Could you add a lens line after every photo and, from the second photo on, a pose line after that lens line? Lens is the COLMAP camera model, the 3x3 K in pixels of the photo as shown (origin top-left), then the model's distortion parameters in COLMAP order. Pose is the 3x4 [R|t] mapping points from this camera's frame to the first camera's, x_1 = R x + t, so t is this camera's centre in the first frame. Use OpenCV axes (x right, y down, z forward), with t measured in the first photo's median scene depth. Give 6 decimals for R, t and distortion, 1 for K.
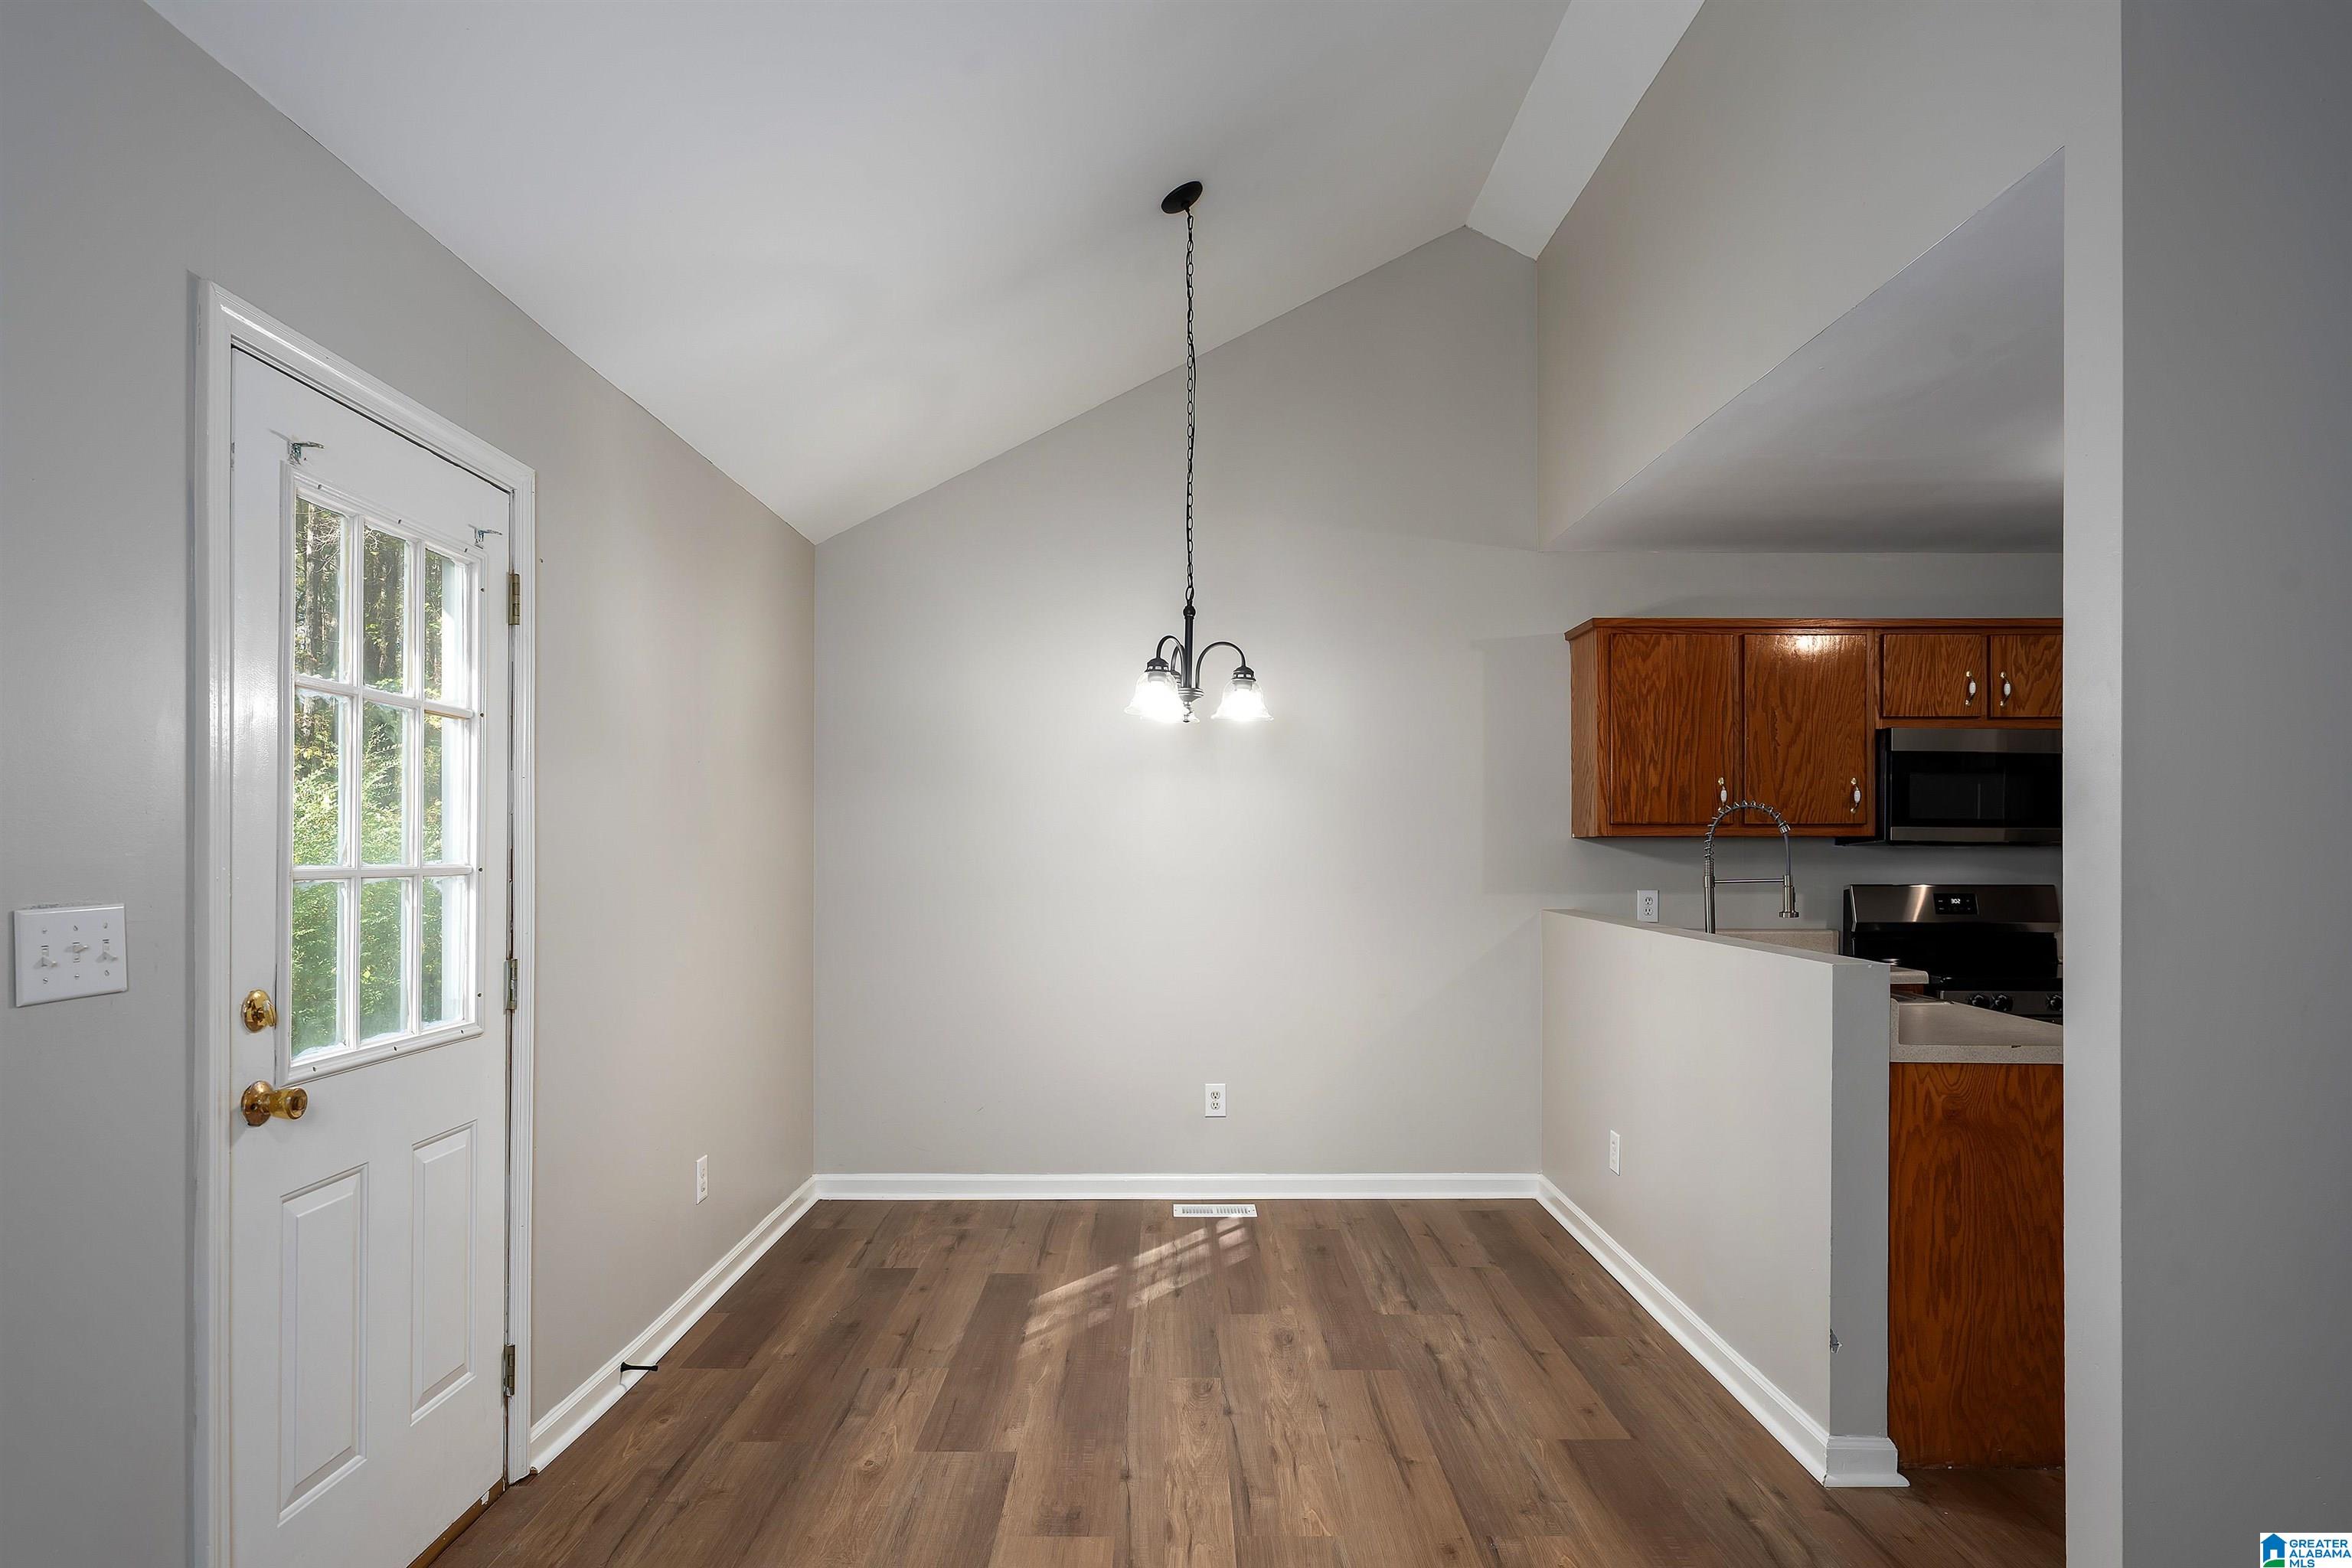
lens RADIAL K [[1329.2, 0, 1177.1], [0, 1329.2, 837.9], [0, 0, 1]] dist [0.002131, -0.000483]
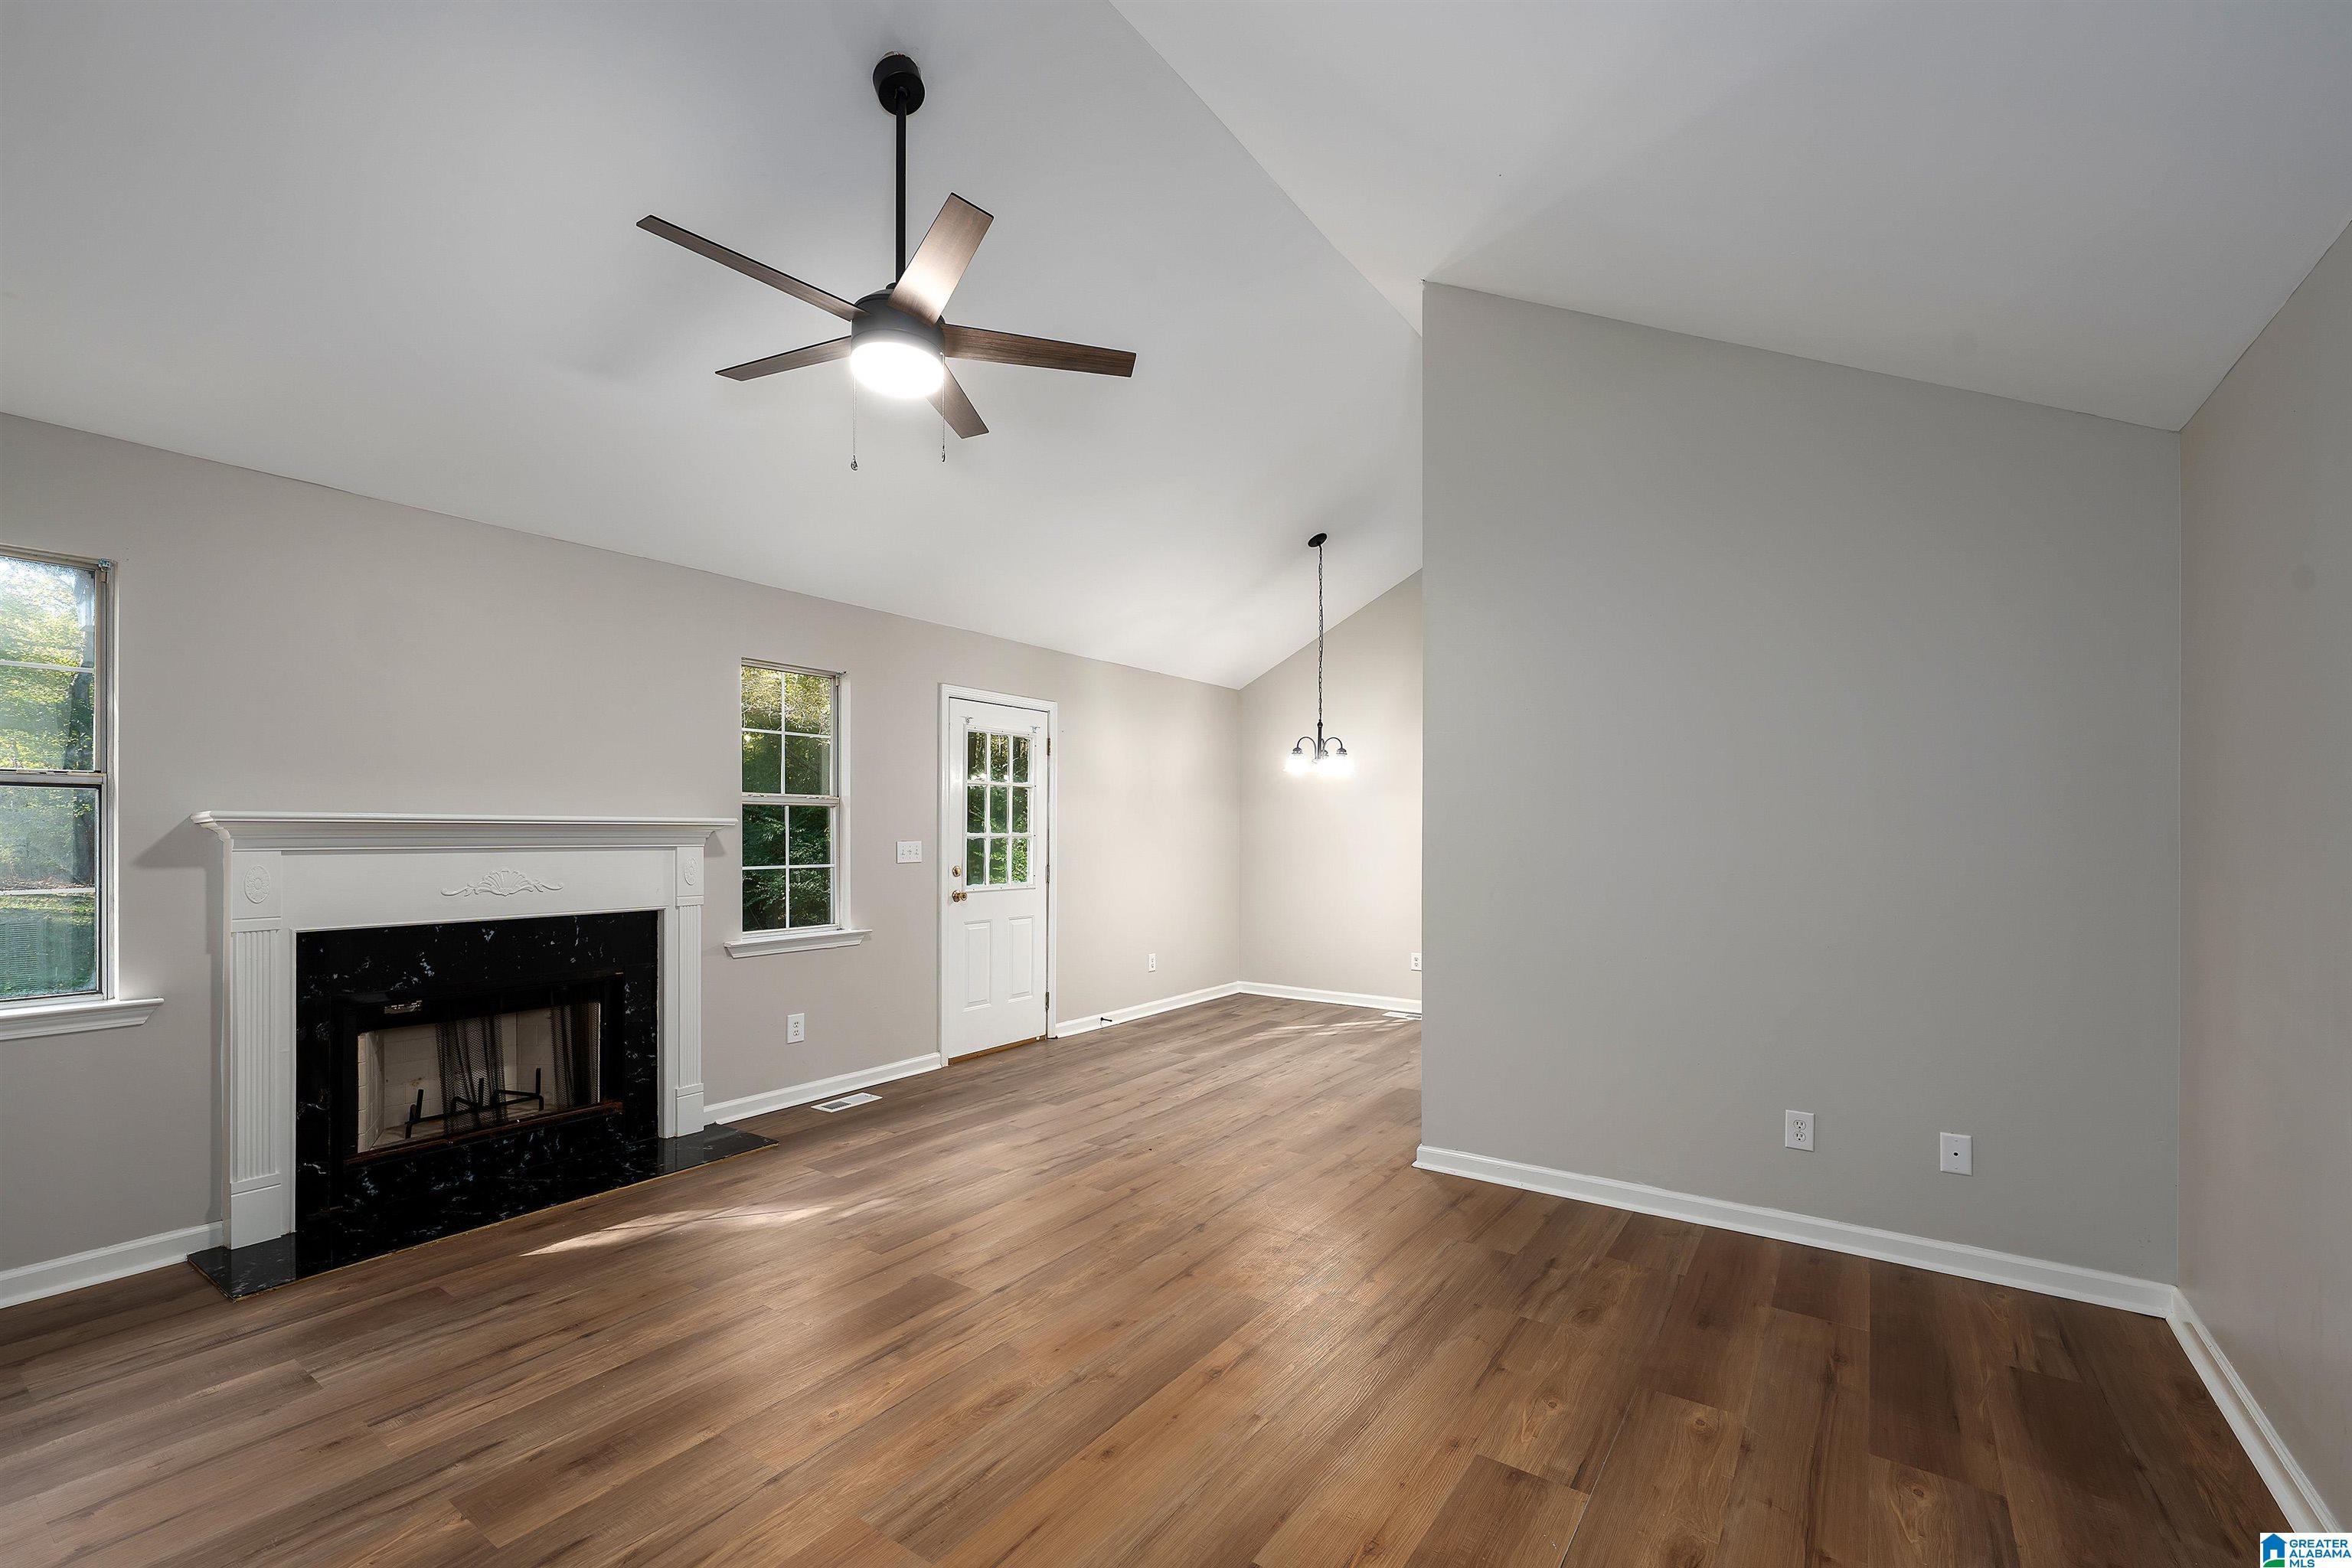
lens RADIAL K [[958.7, 0, 1172.2], [0, 958.7, 832.1], [0, 0, 1]] dist [-0.000164, 0.000039]
pose [[0.812520, -0.000011, -0.582933, 0.992387], [0.001454, 0.999997, 0.002008, 0.009883], [0.582932, -0.002479, 0.812517, -0.606795]]
